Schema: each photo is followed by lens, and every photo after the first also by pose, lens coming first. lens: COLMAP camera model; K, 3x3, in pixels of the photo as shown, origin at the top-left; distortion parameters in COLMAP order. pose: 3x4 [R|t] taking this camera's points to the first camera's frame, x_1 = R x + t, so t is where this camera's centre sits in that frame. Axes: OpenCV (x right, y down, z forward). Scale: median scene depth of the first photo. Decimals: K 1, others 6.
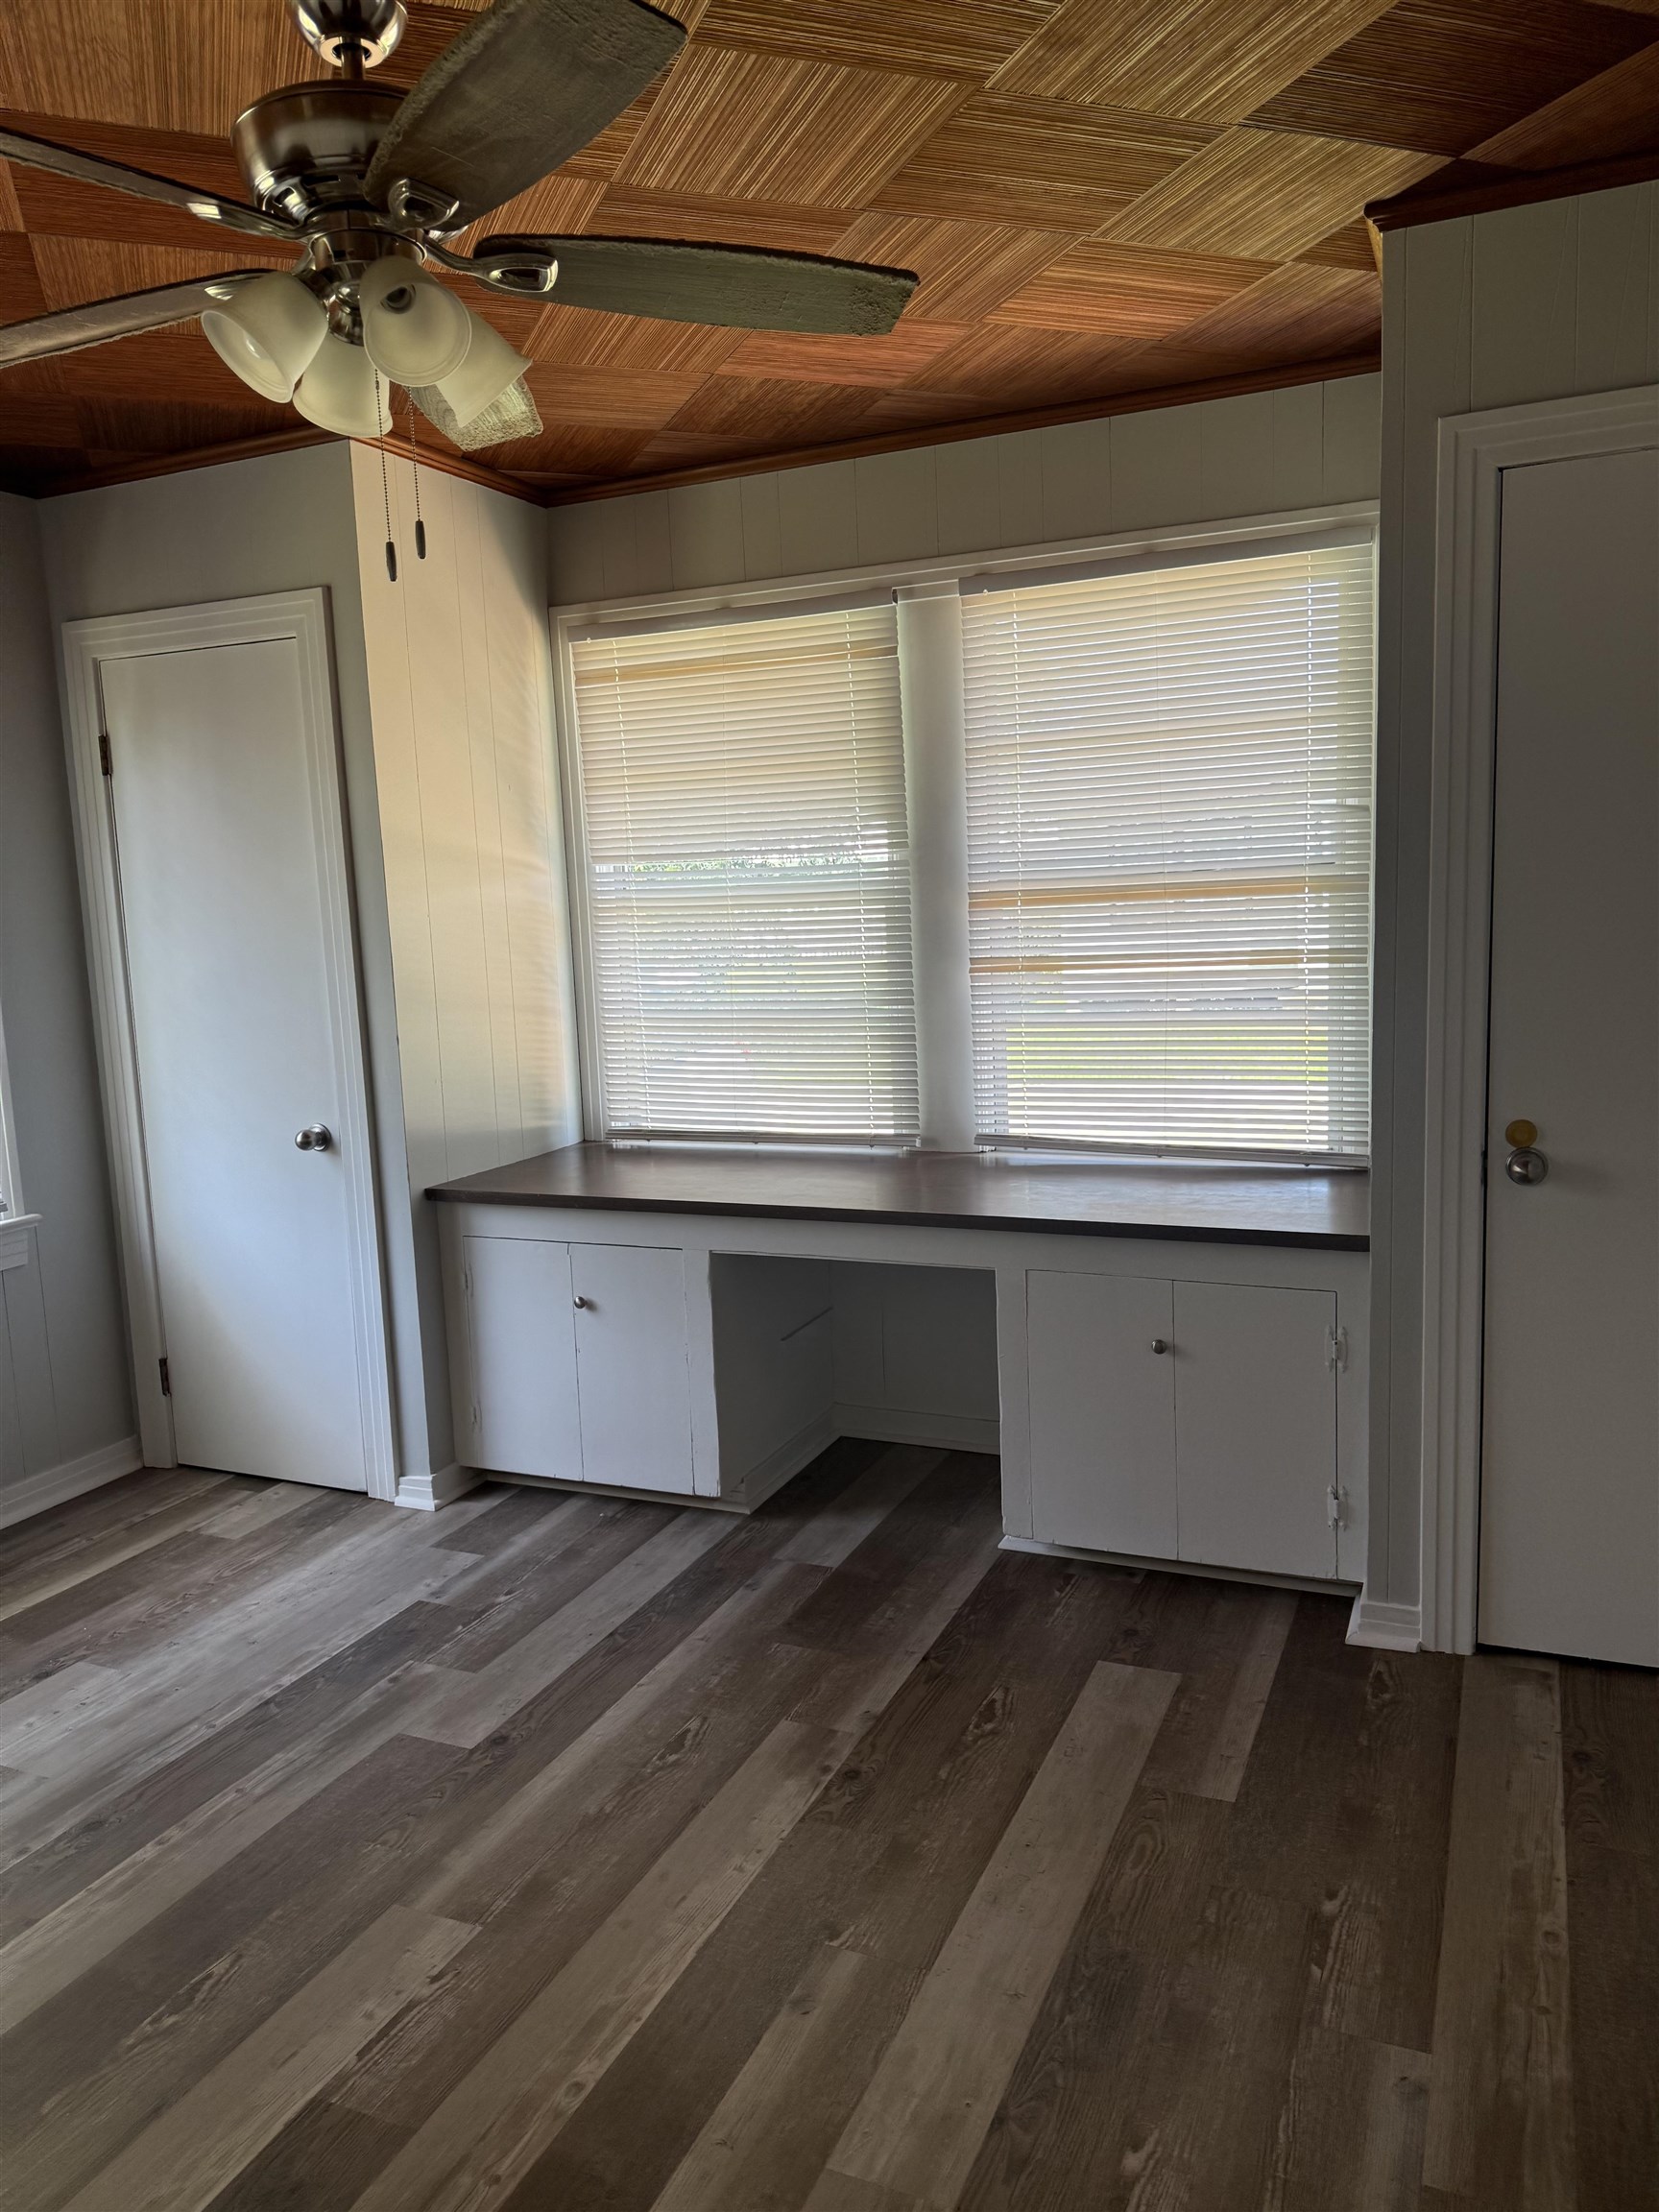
lens RADIAL K [[1576.0, 0, 832.7], [0, 1576.0, 1111.9], [0, 0, 1]] dist [0.026264, -0.022570]
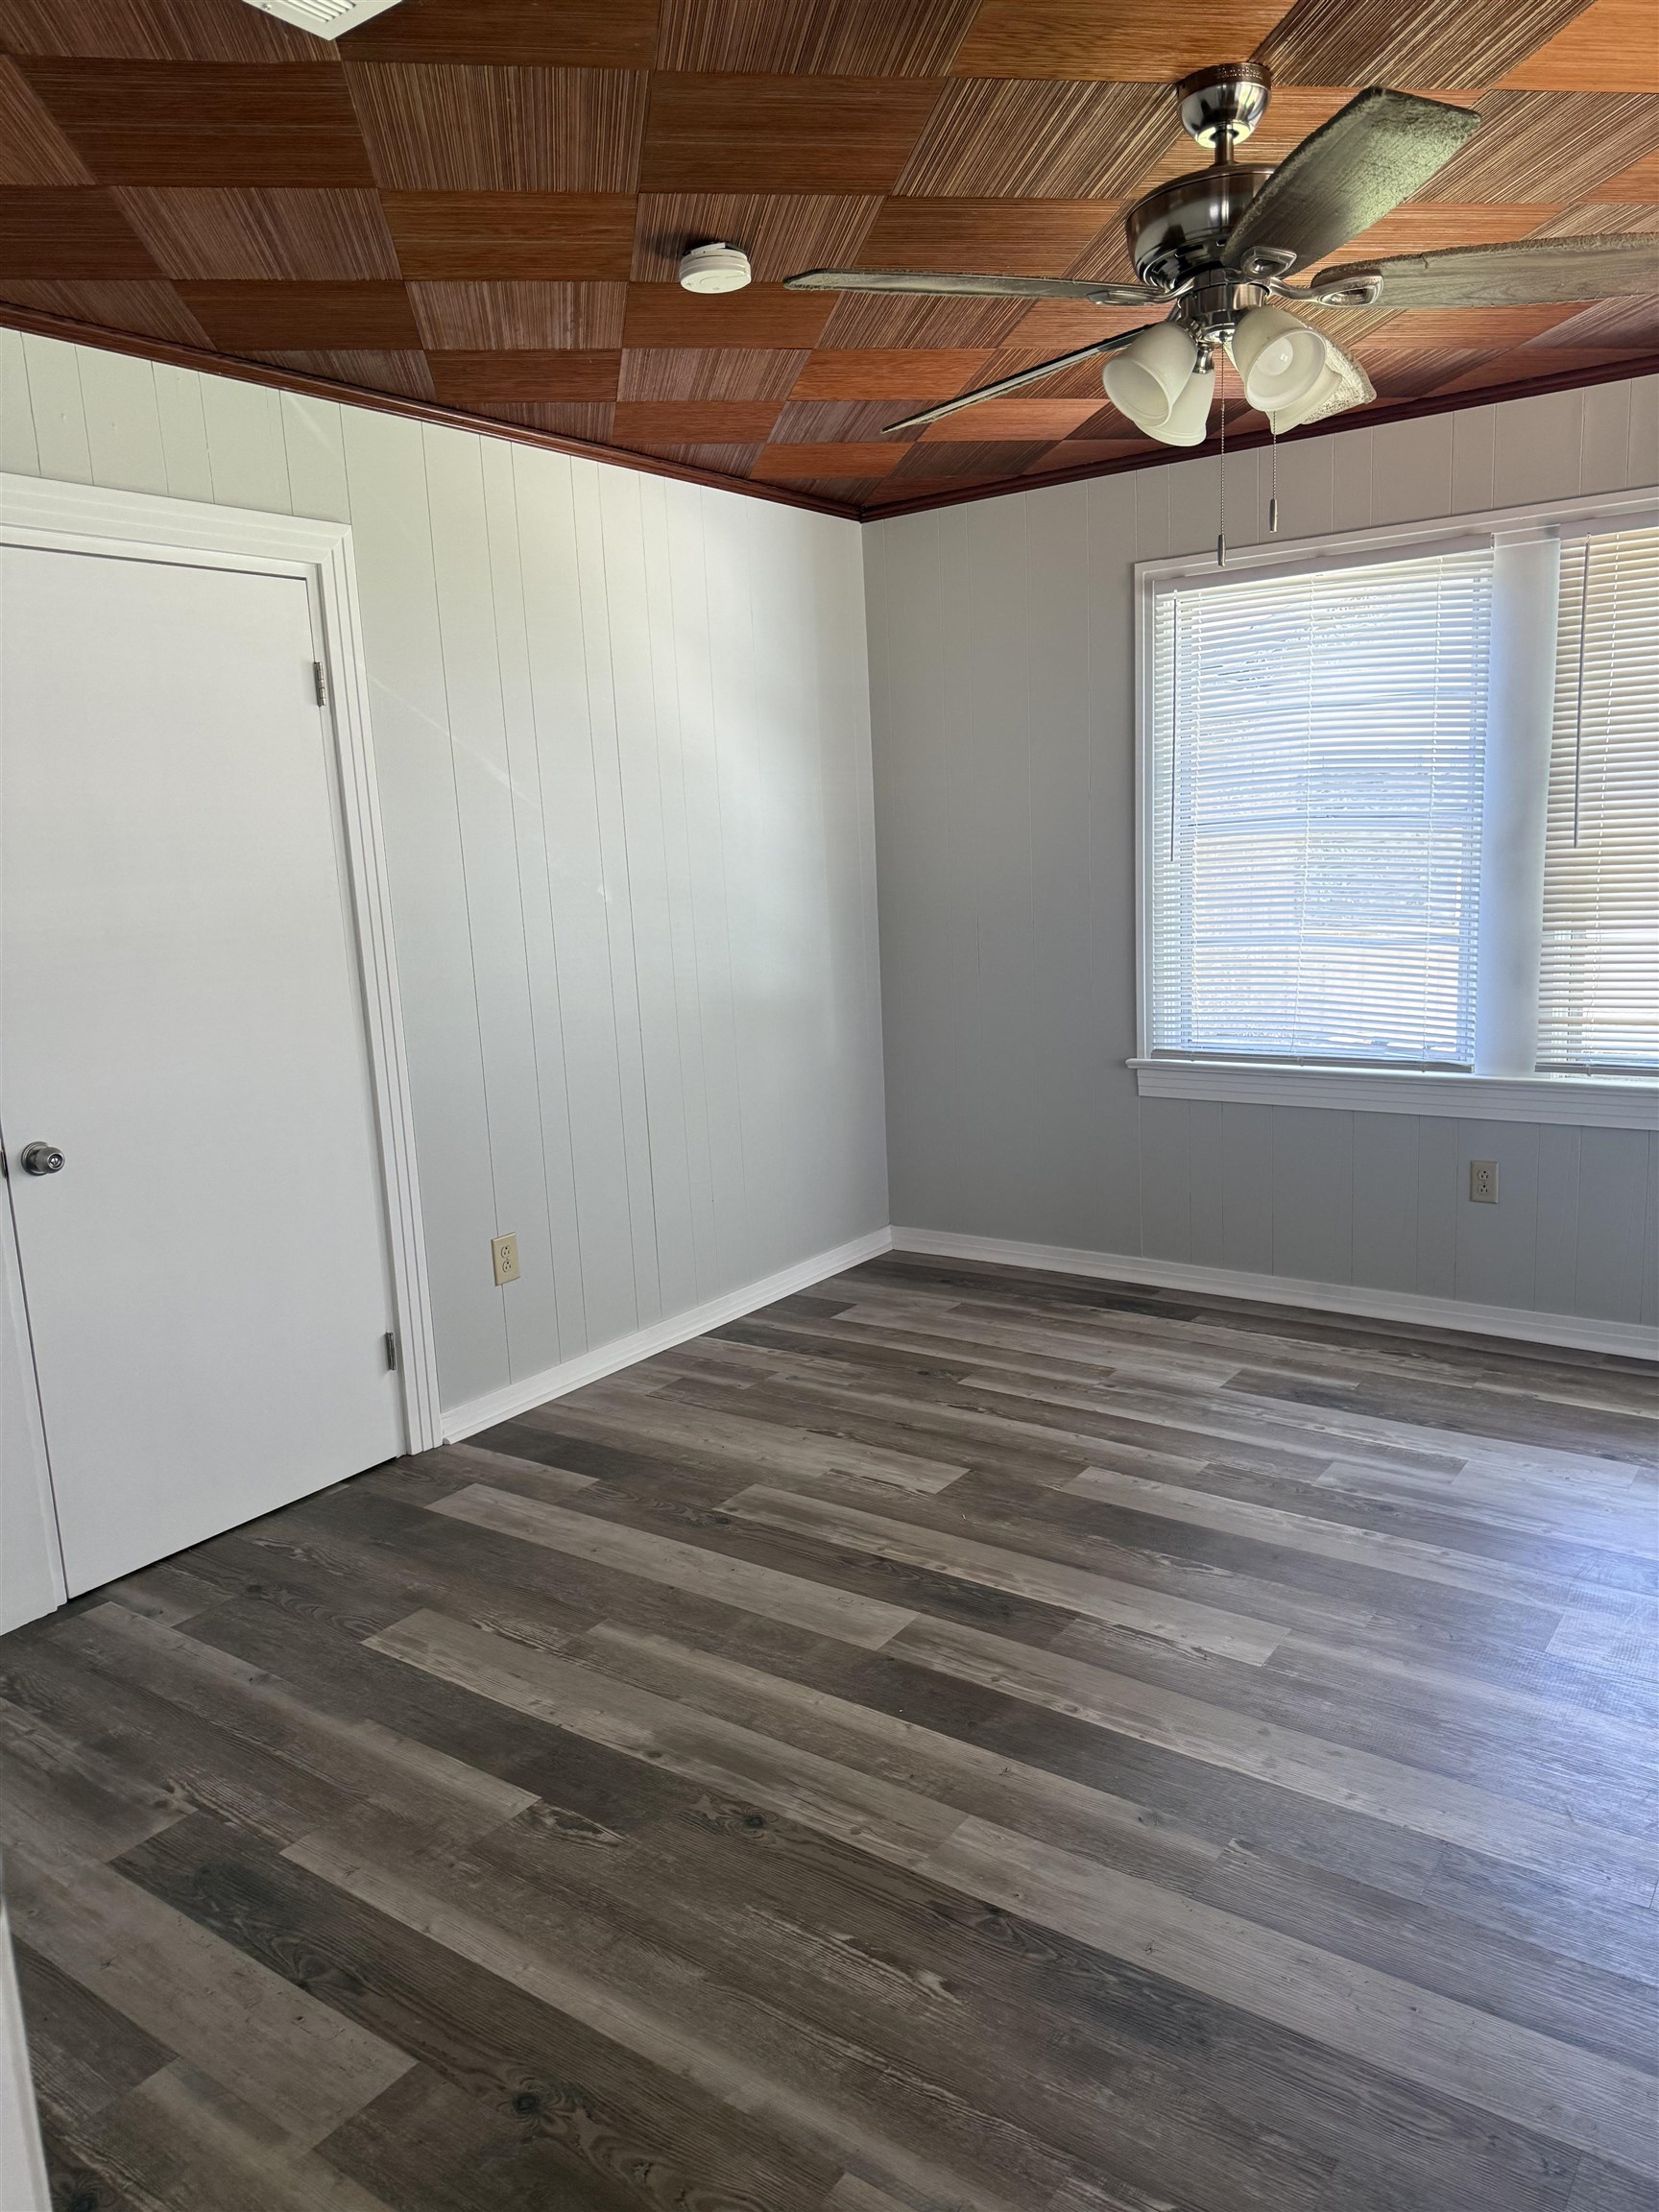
lens RADIAL K [[1576.0, 0, 832.7], [0, 1576.0, 1111.9], [0, 0, 1]] dist [0.026264, -0.022570]
pose [[-0.212403, 0.218760, -0.952381, 1.020231], [-0.085717, 0.966692, 0.241164, -0.185180], [0.973415, 0.132859, -0.186577, 0.940615]]
